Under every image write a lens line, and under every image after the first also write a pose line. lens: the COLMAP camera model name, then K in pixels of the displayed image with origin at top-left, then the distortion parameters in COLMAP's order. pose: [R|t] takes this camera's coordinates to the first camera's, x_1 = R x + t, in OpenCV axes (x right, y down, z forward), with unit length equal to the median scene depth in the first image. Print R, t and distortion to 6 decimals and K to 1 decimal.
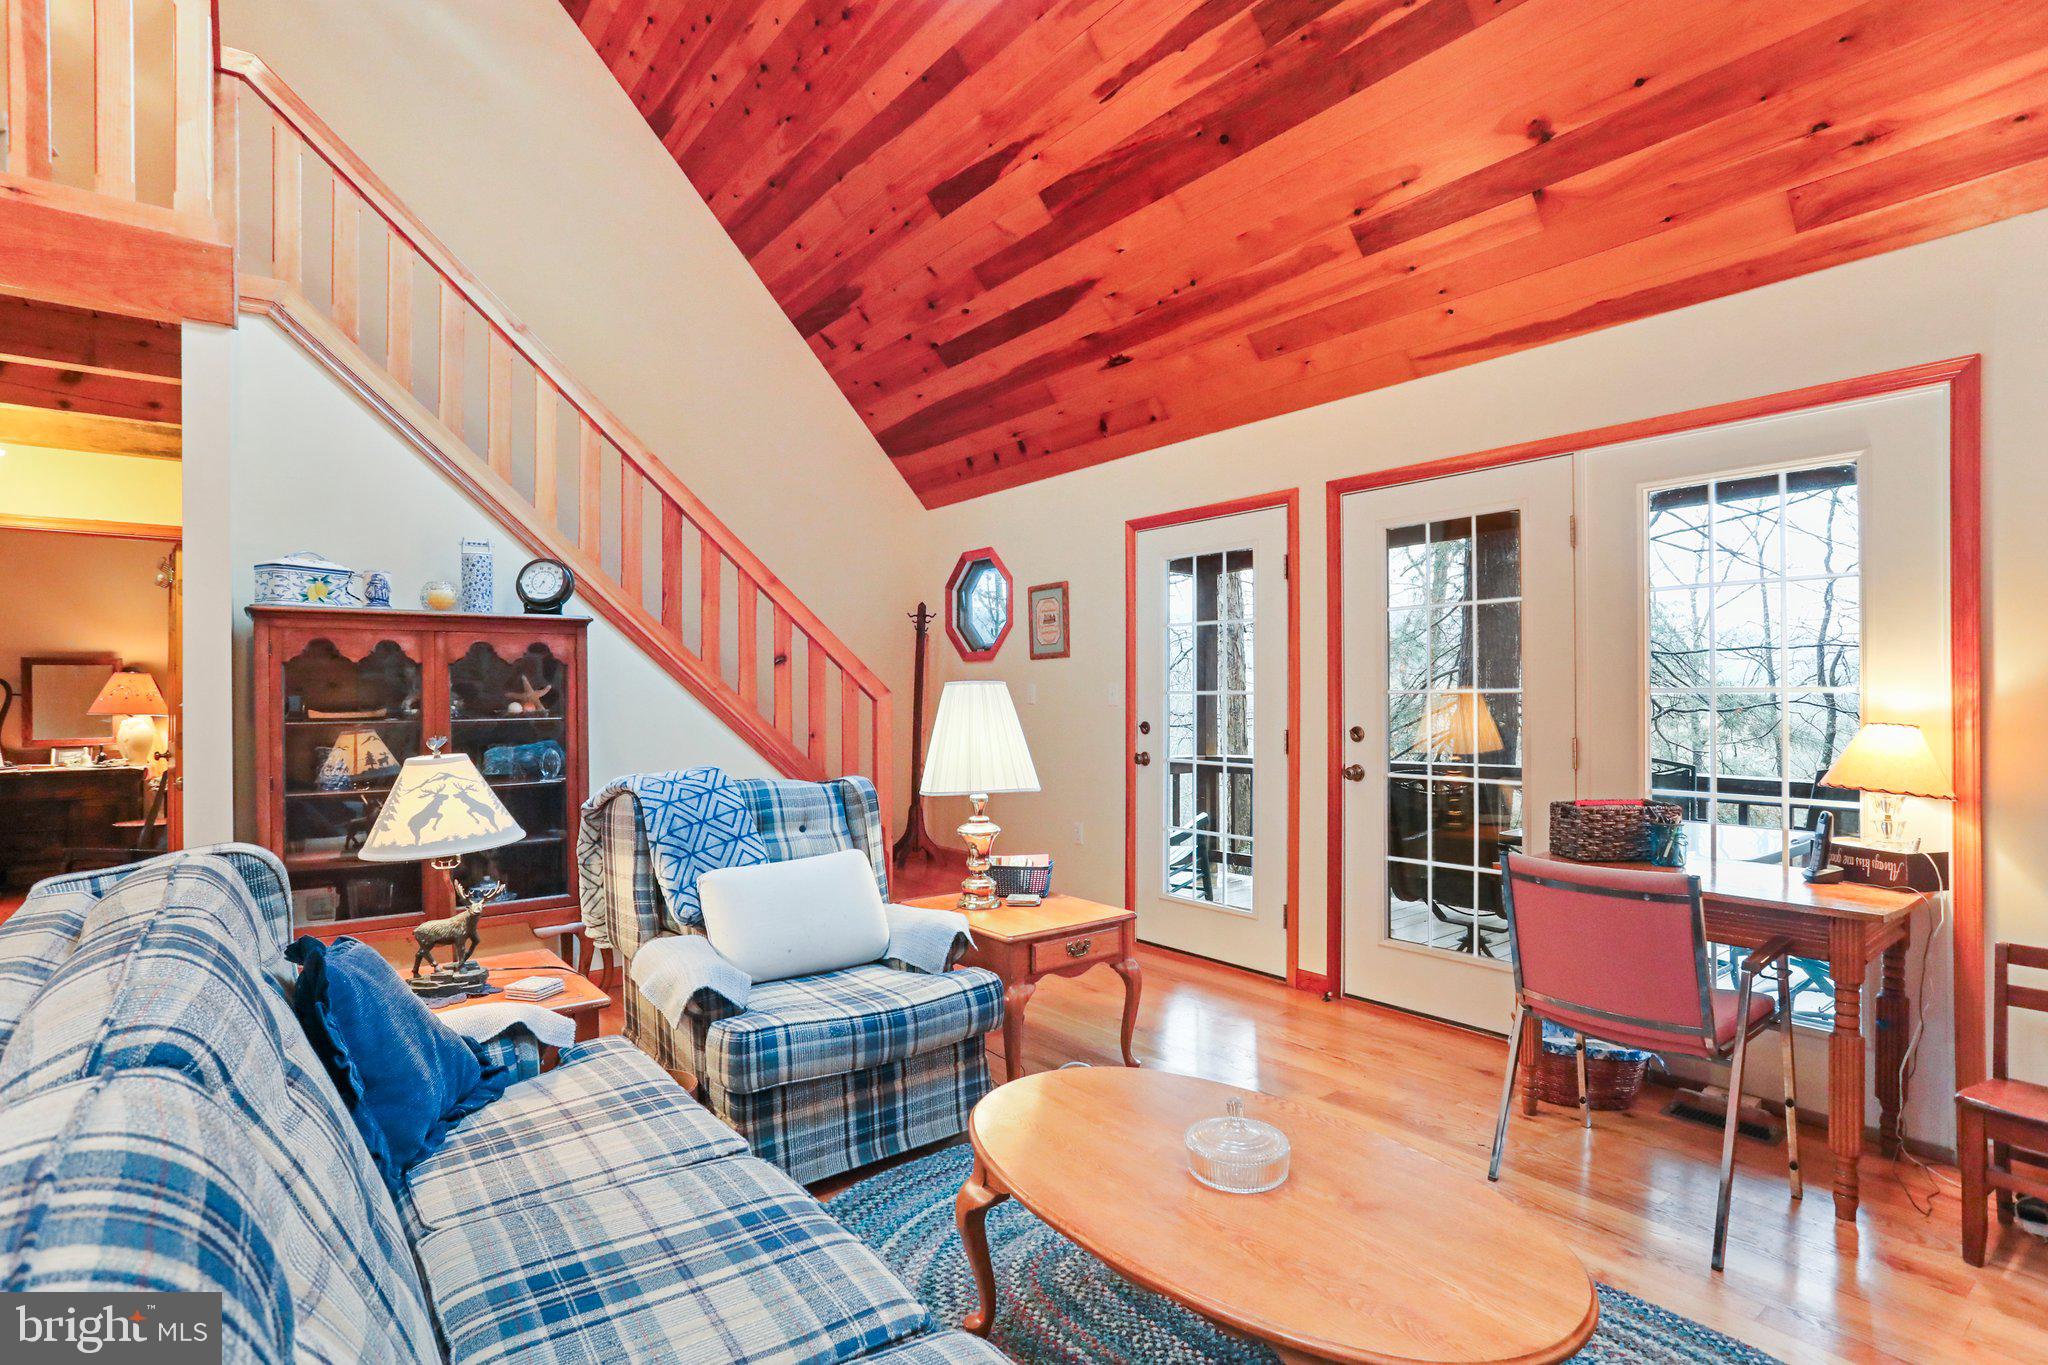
lens RADIAL K [[1005.8, 0, 1024.0], [0, 1005.8, 682.5], [0, 0, 1]] dist [-0.053365, 0.029987]
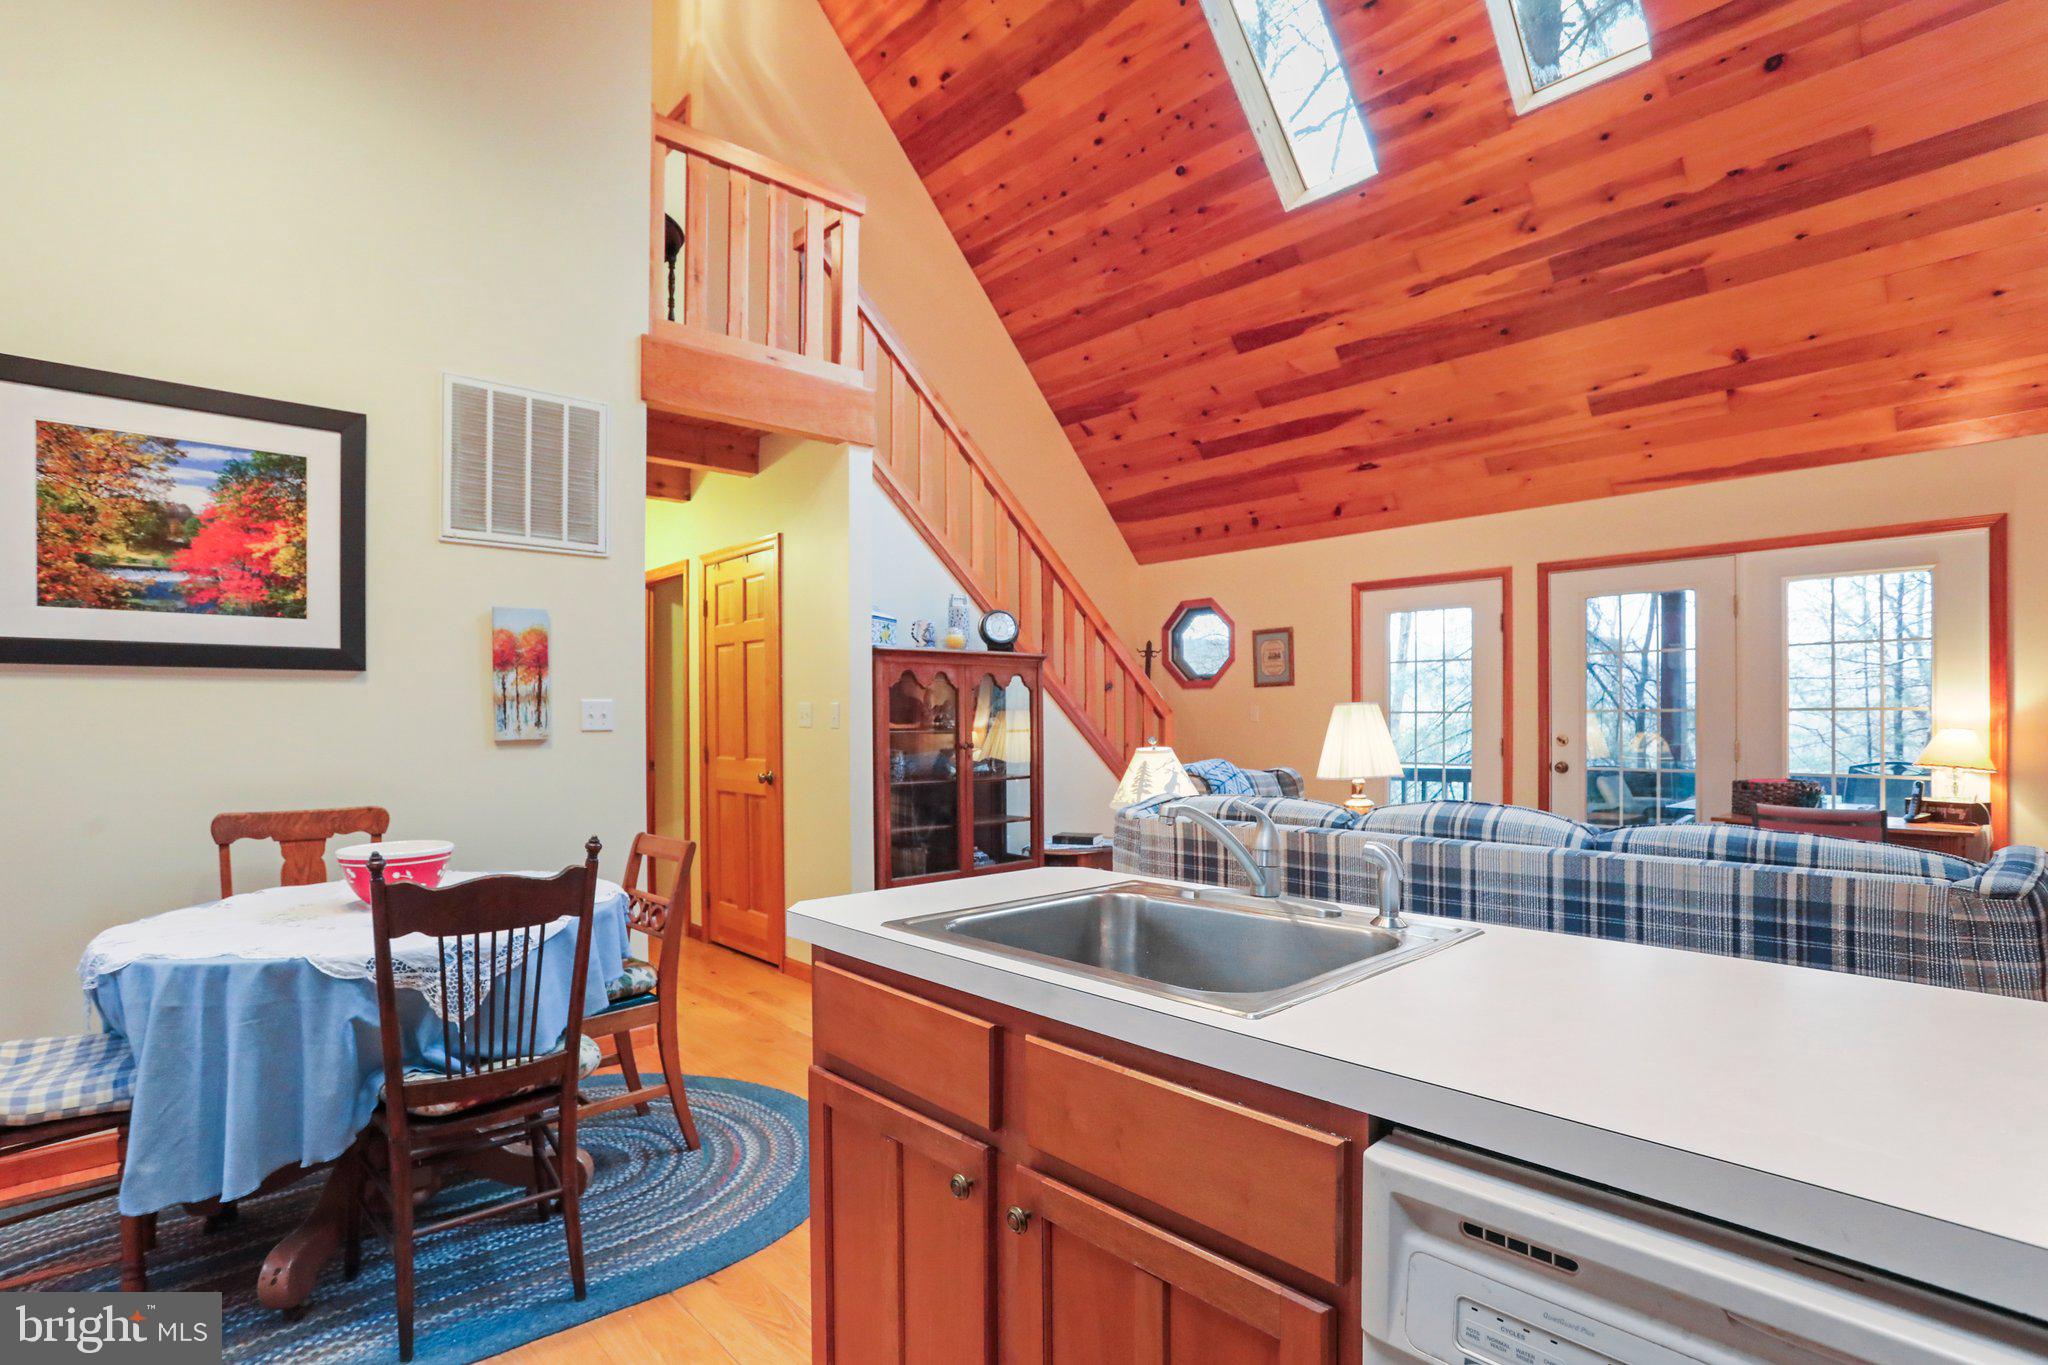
lens RADIAL K [[1002.8, 0, 1019.9], [0, 1002.8, 713.9], [0, 0, 1]] dist [-0.056856, 0.027416]
pose [[0.995878, 0.001941, 0.090681, -0.546926], [-0.002478, 0.999980, 0.005808, 0.006577], [-0.090667, -0.006009, 0.995863, -0.328579]]
